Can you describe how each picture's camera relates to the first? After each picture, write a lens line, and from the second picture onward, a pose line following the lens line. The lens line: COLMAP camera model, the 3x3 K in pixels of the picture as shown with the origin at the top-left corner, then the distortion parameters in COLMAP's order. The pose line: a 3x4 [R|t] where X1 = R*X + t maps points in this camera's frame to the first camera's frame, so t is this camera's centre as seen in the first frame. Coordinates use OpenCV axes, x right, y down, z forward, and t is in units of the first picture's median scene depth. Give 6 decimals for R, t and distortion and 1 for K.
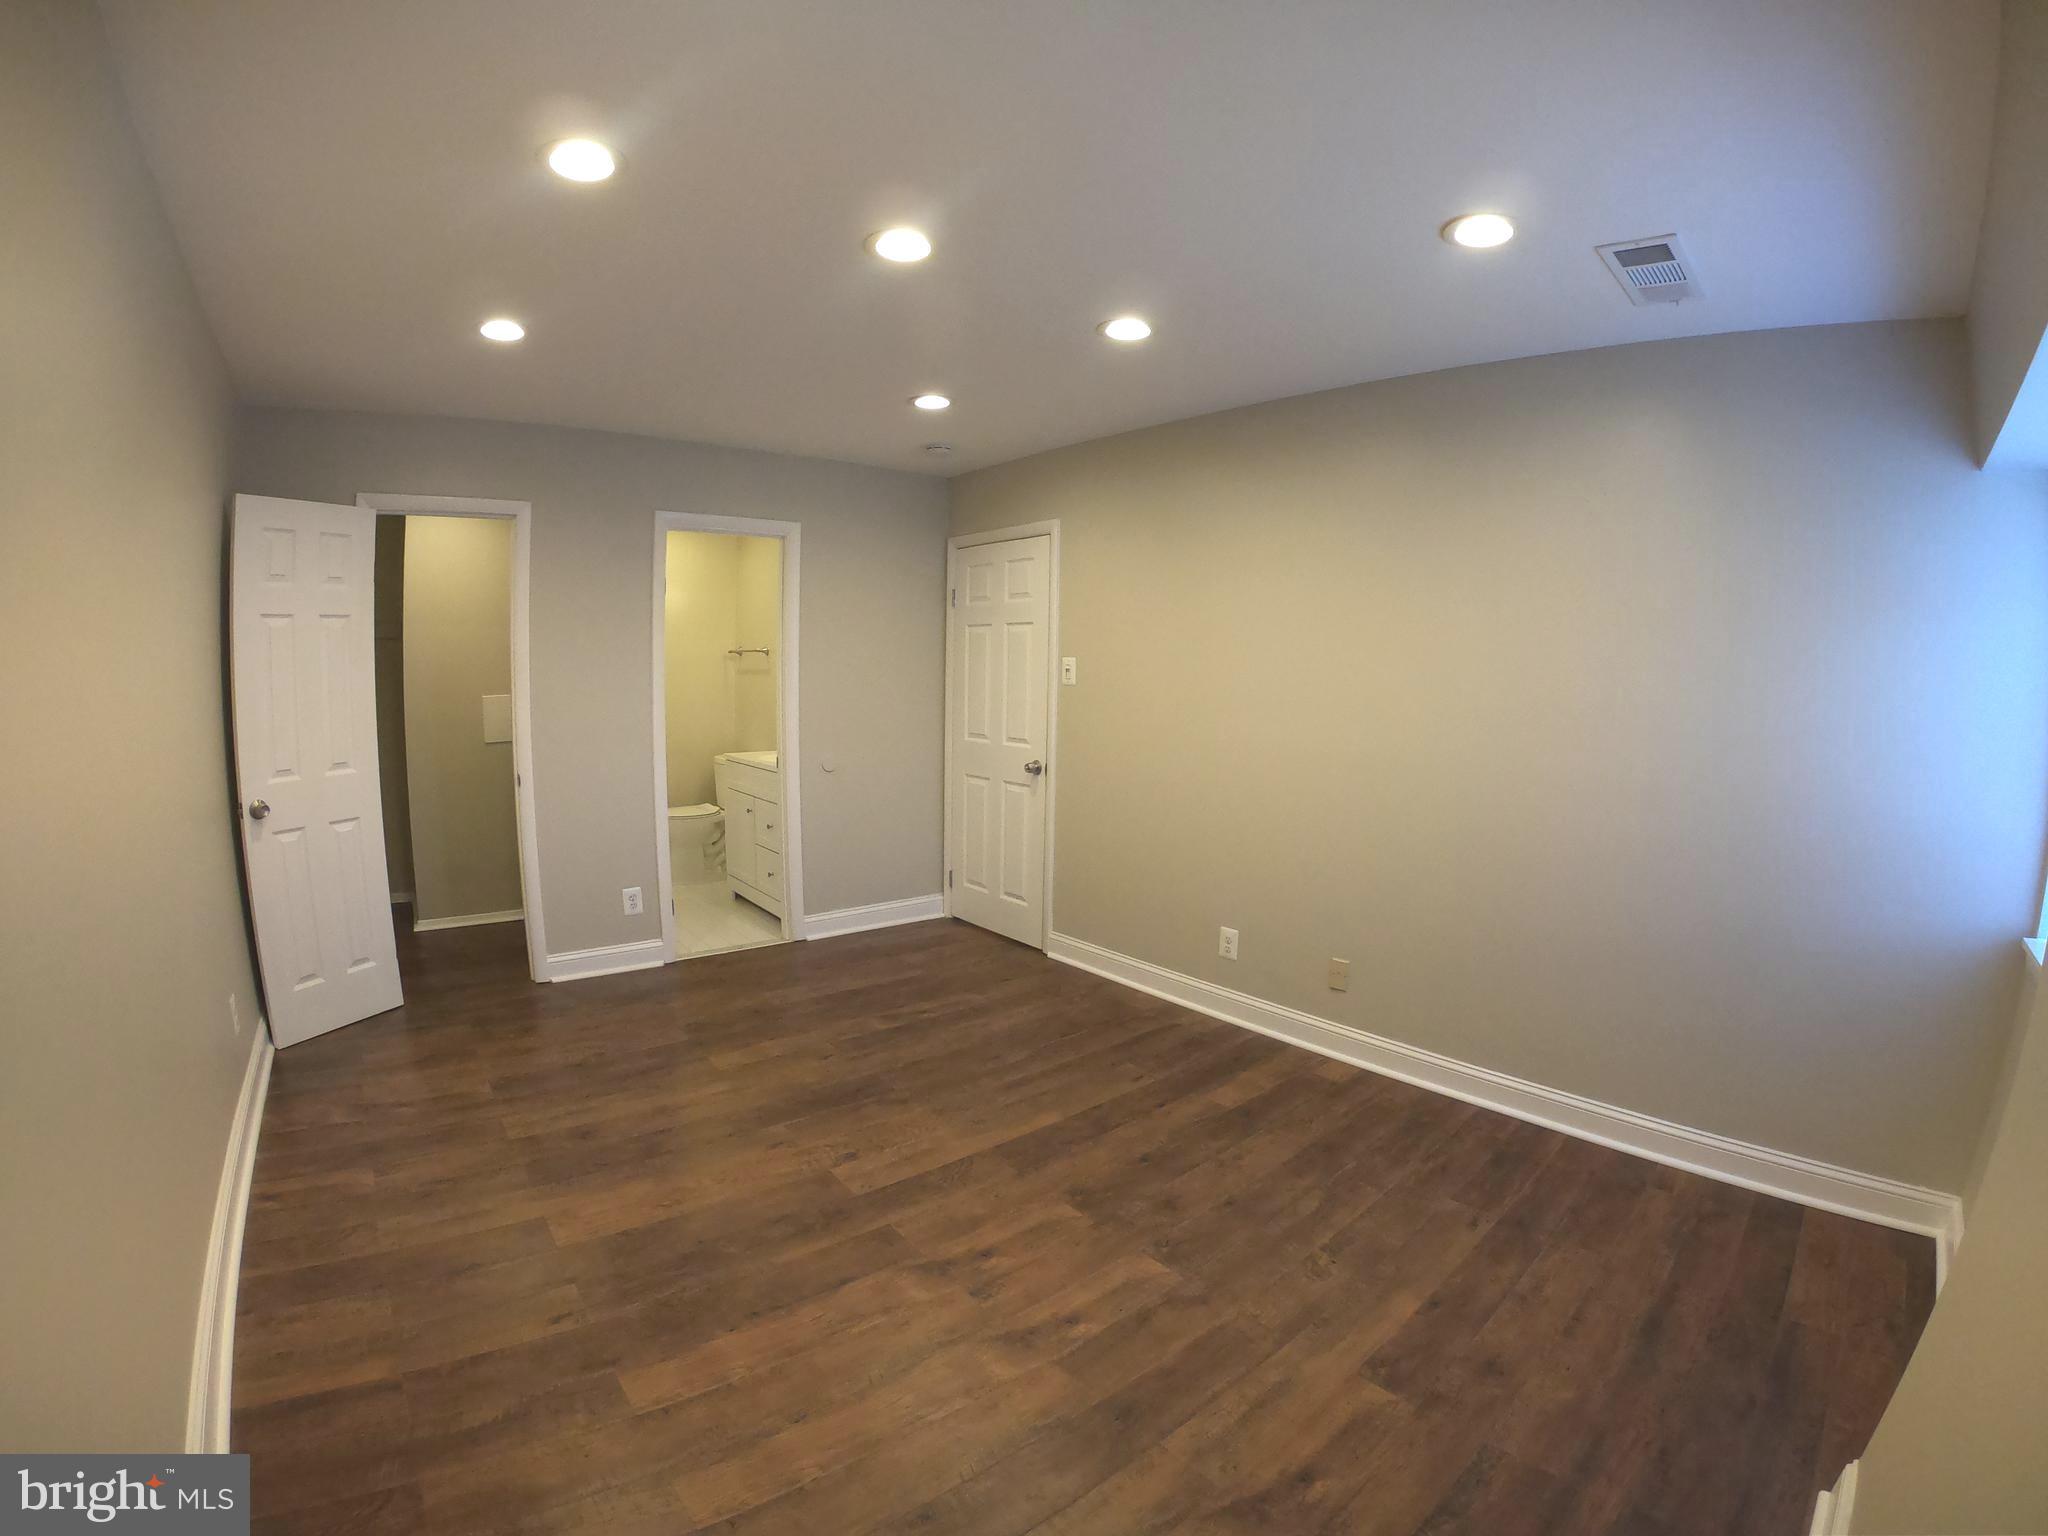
lens RADIAL K [[887.2, 0, 1027.0], [0, 887.2, 769.5], [0, 0, 1]] dist [-0.223369, 0.046551]
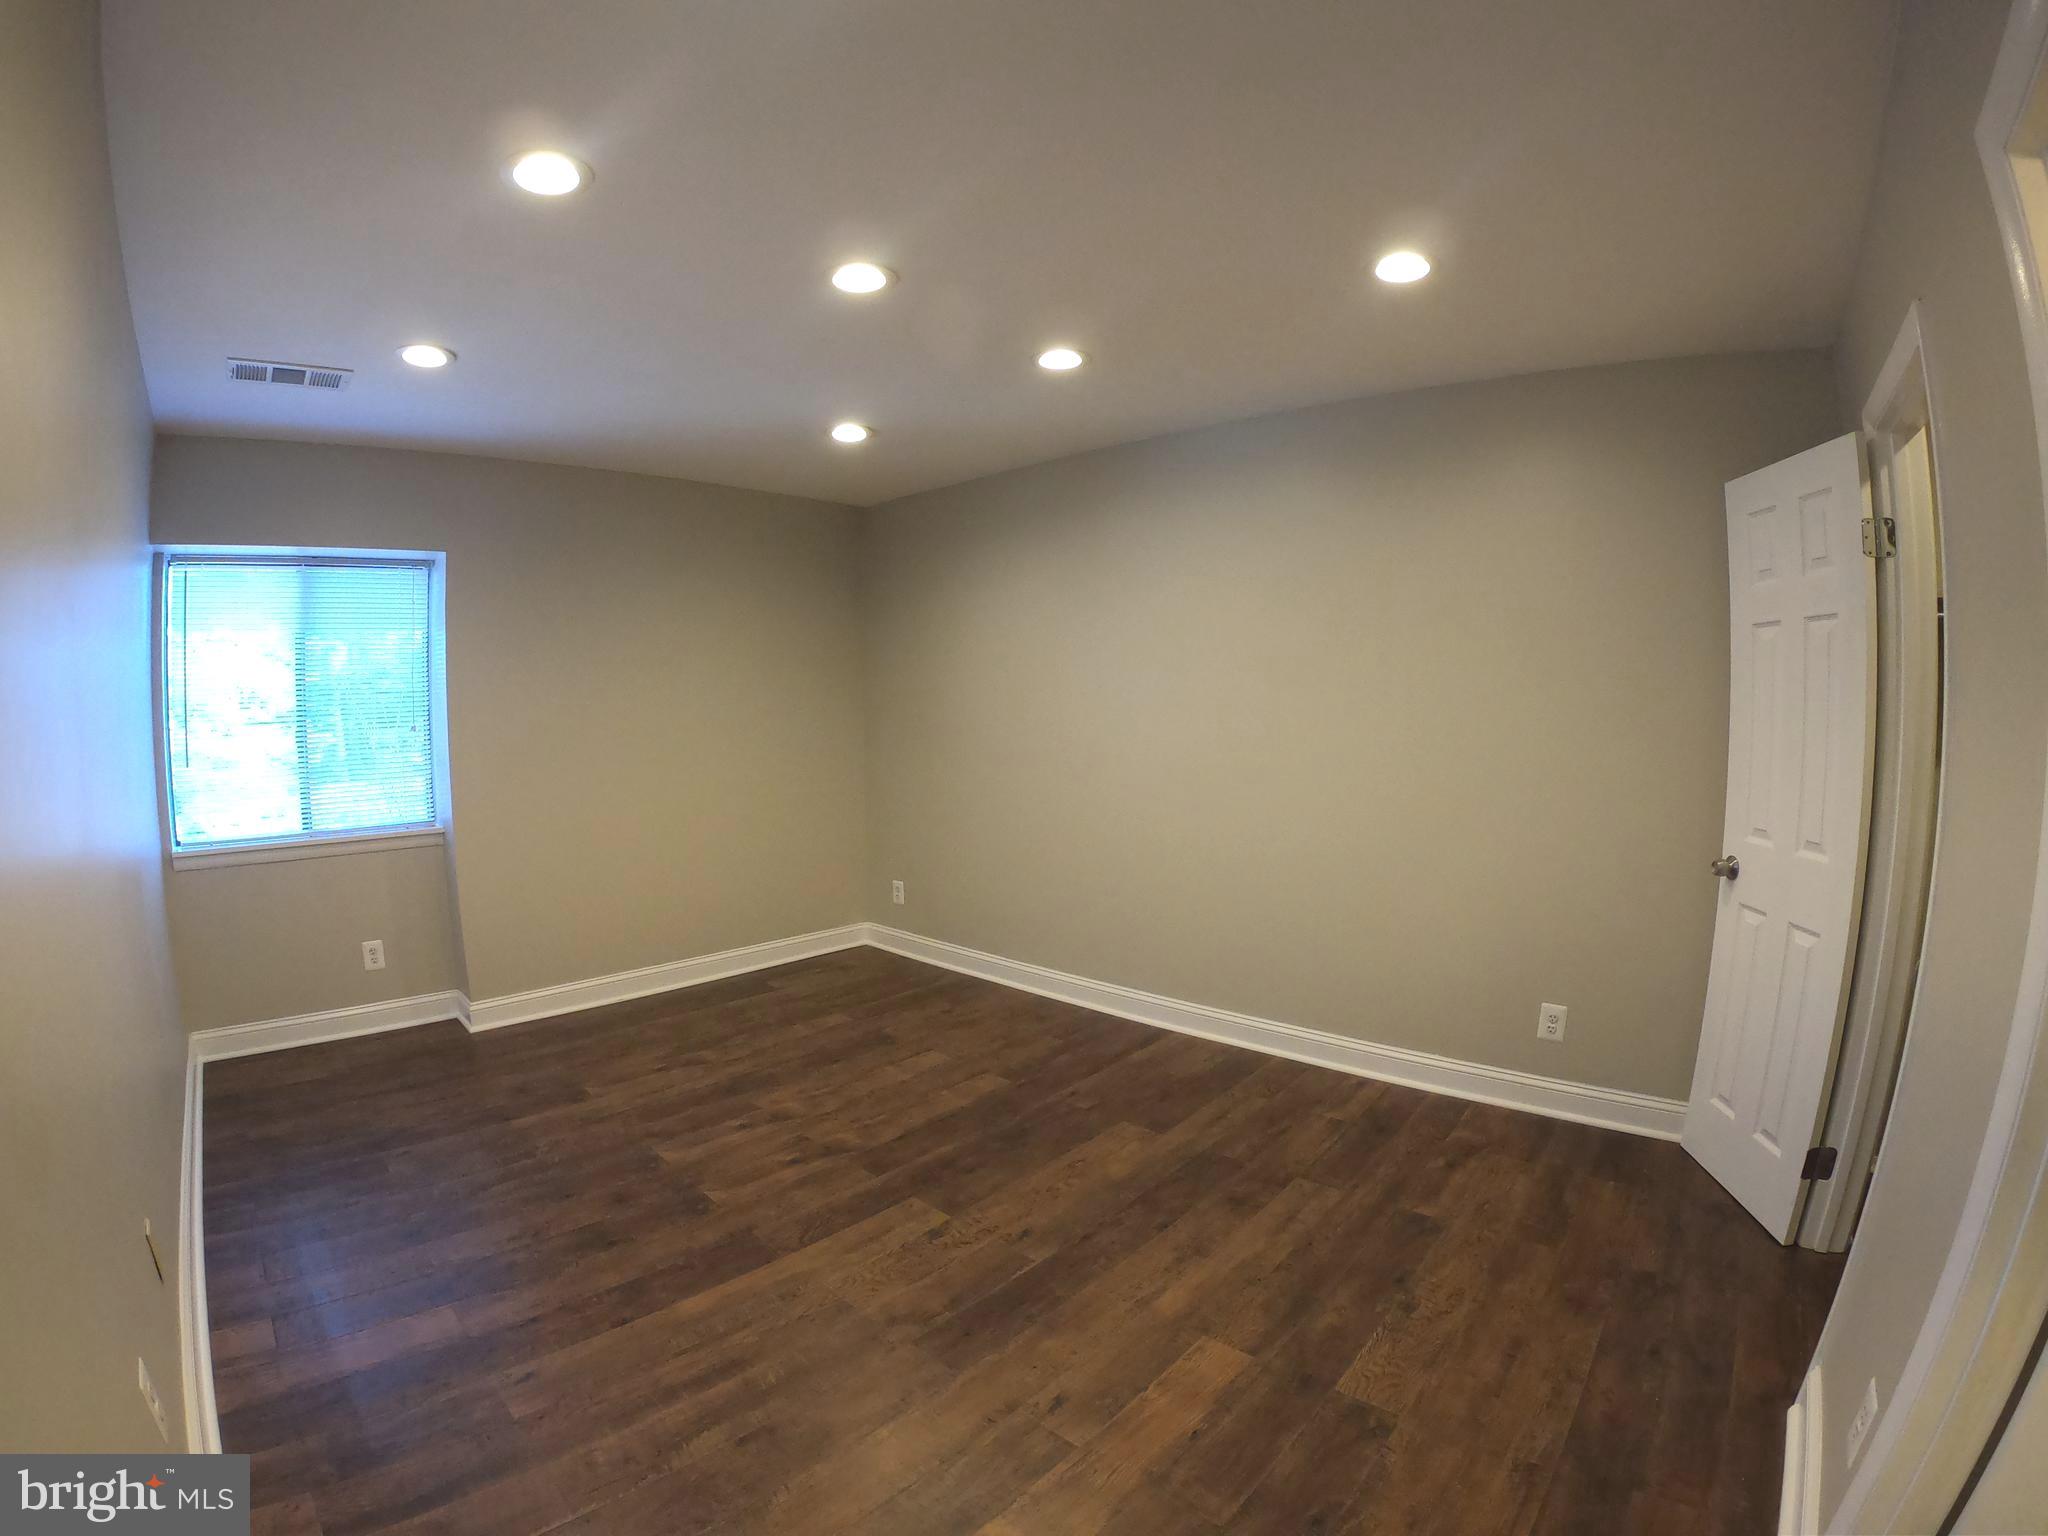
lens RADIAL K [[887.2, 0, 1027.0], [0, 887.2, 769.5], [0, 0, 1]] dist [-0.223369, 0.046551]
pose [[-0.990186, -0.002281, -0.139736, -0.198614], [-0.028729, 0.981835, 0.187548, -0.216434], [0.136770, 0.189722, -0.972265, 1.940753]]
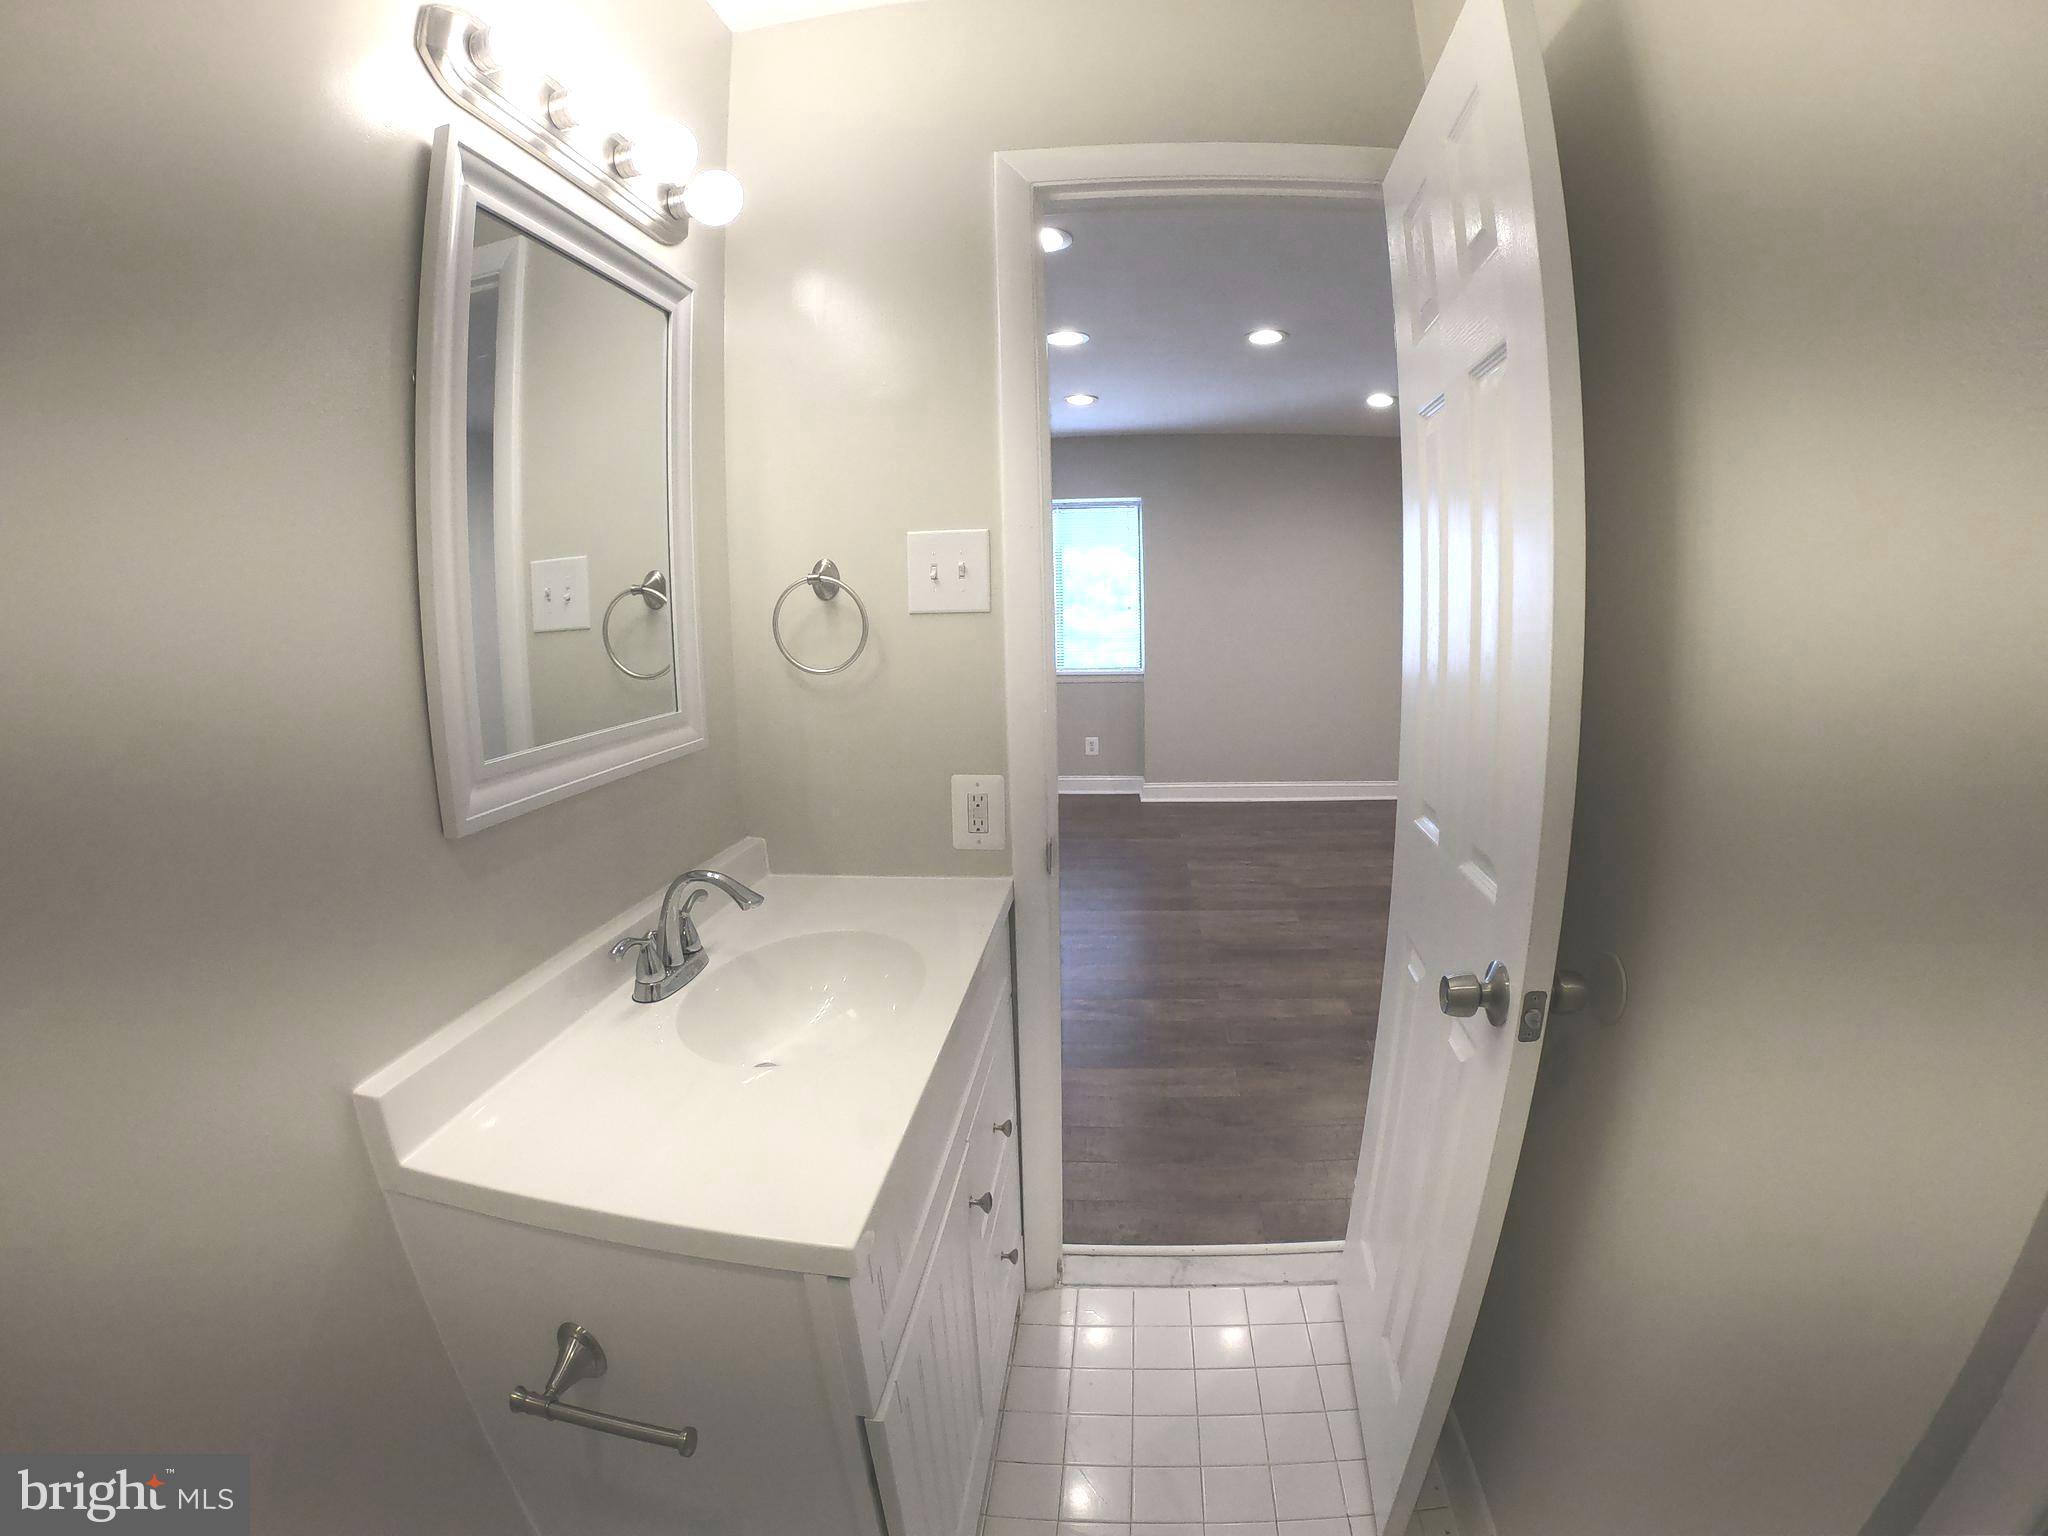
lens RADIAL K [[887.2, 0, 1027.0], [0, 887.2, 769.5], [0, 0, 1]] dist [-0.223369, 0.046551]
pose [[-0.683886, -0.124717, 0.718850, -1.028159], [0.098221, 0.960574, 0.260098, -0.238828], [-0.722947, 0.248483, -0.644673, 2.396543]]
